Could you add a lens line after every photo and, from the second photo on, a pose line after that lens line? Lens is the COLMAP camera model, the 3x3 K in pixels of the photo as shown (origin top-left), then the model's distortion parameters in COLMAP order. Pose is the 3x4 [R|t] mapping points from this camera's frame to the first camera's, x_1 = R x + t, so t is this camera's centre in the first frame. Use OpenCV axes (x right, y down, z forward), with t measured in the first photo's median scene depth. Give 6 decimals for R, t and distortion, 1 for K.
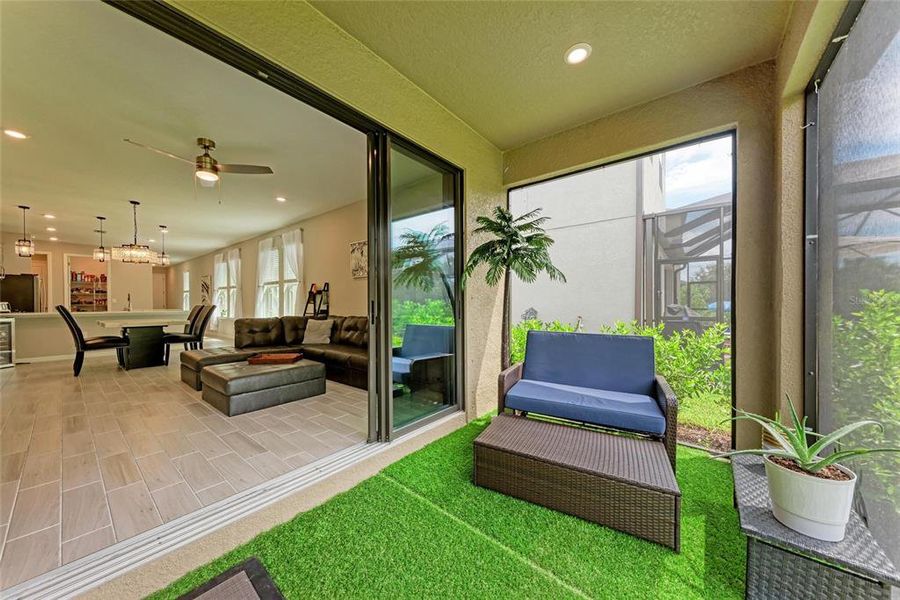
lens RADIAL K [[311.4, 0, 453.1], [0, 311.4, 303.5], [0, 0, 1]] dist [0.008512, -0.004207]
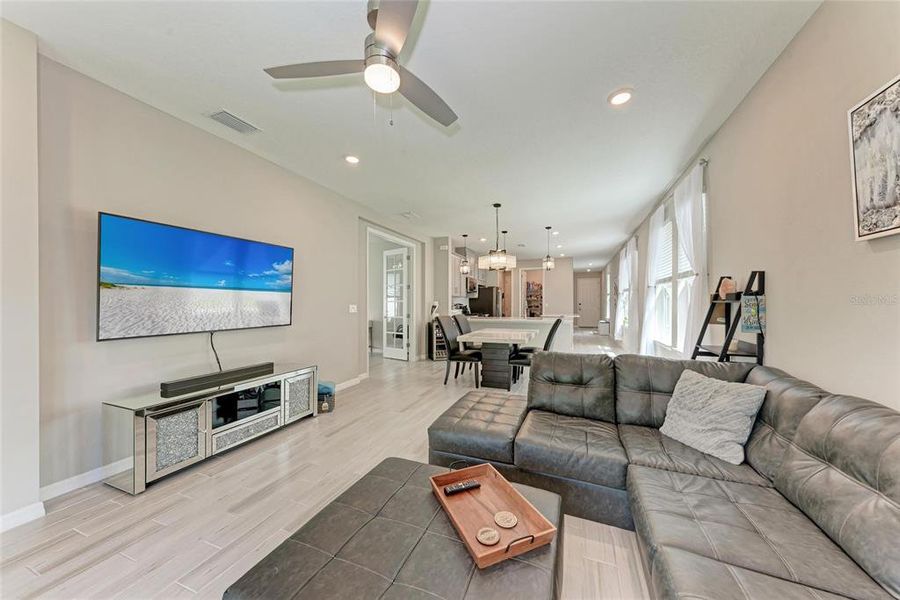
lens RADIAL K [[306.9, 0, 456.1], [0, 306.9, 305.8], [0, 0, 1]] dist [0.000782, 0.000101]
pose [[0.300091, 0.008693, -0.953871, -0.139755], [0.003727, 0.999940, 0.010286, -0.025591], [0.953903, -0.006642, 0.300041, 0.463422]]
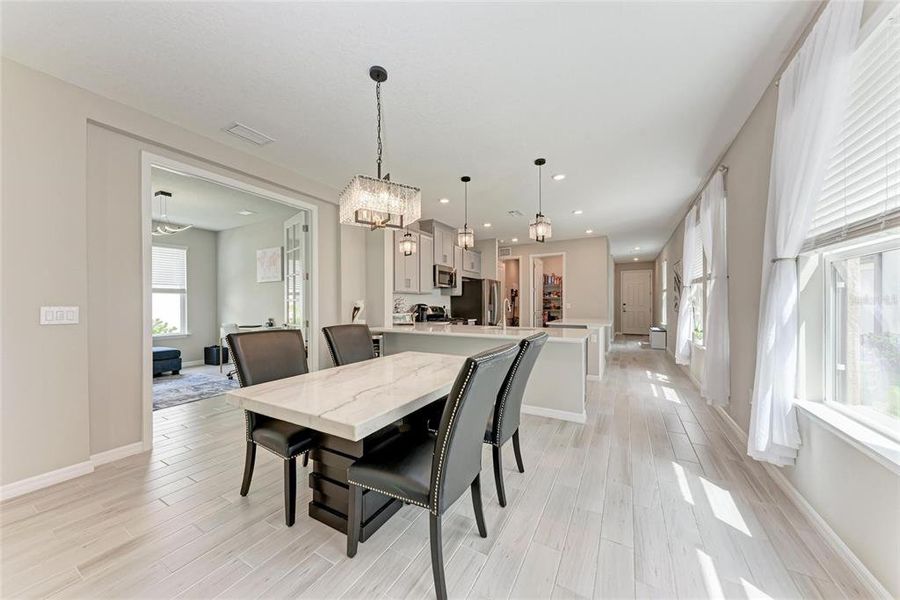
lens RADIAL K [[311.4, 0, 453.1], [0, 311.4, 303.5], [0, 0, 1]] dist [0.008512, -0.004207]
pose [[0.167272, 0.000936, -0.985910, -0.463273], [0.003525, 0.999993, 0.001548, -0.023842], [0.985905, -0.003734, 0.167267, 0.777451]]
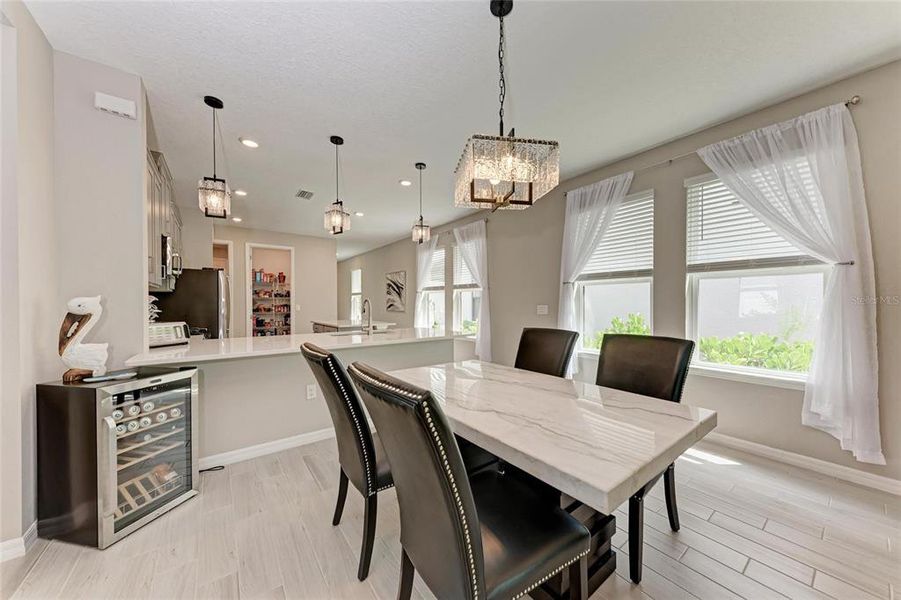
lens RADIAL K [[311.7, 0, 453.6], [0, 311.7, 303.5], [0, 0, 1]] dist [0.008512, -0.004207]
pose [[0.967701, 0.001695, -0.252097, -0.745308], [-0.001818, 0.999998, -0.000252, -0.025583], [0.252096, 0.000702, 0.967702, 0.523930]]
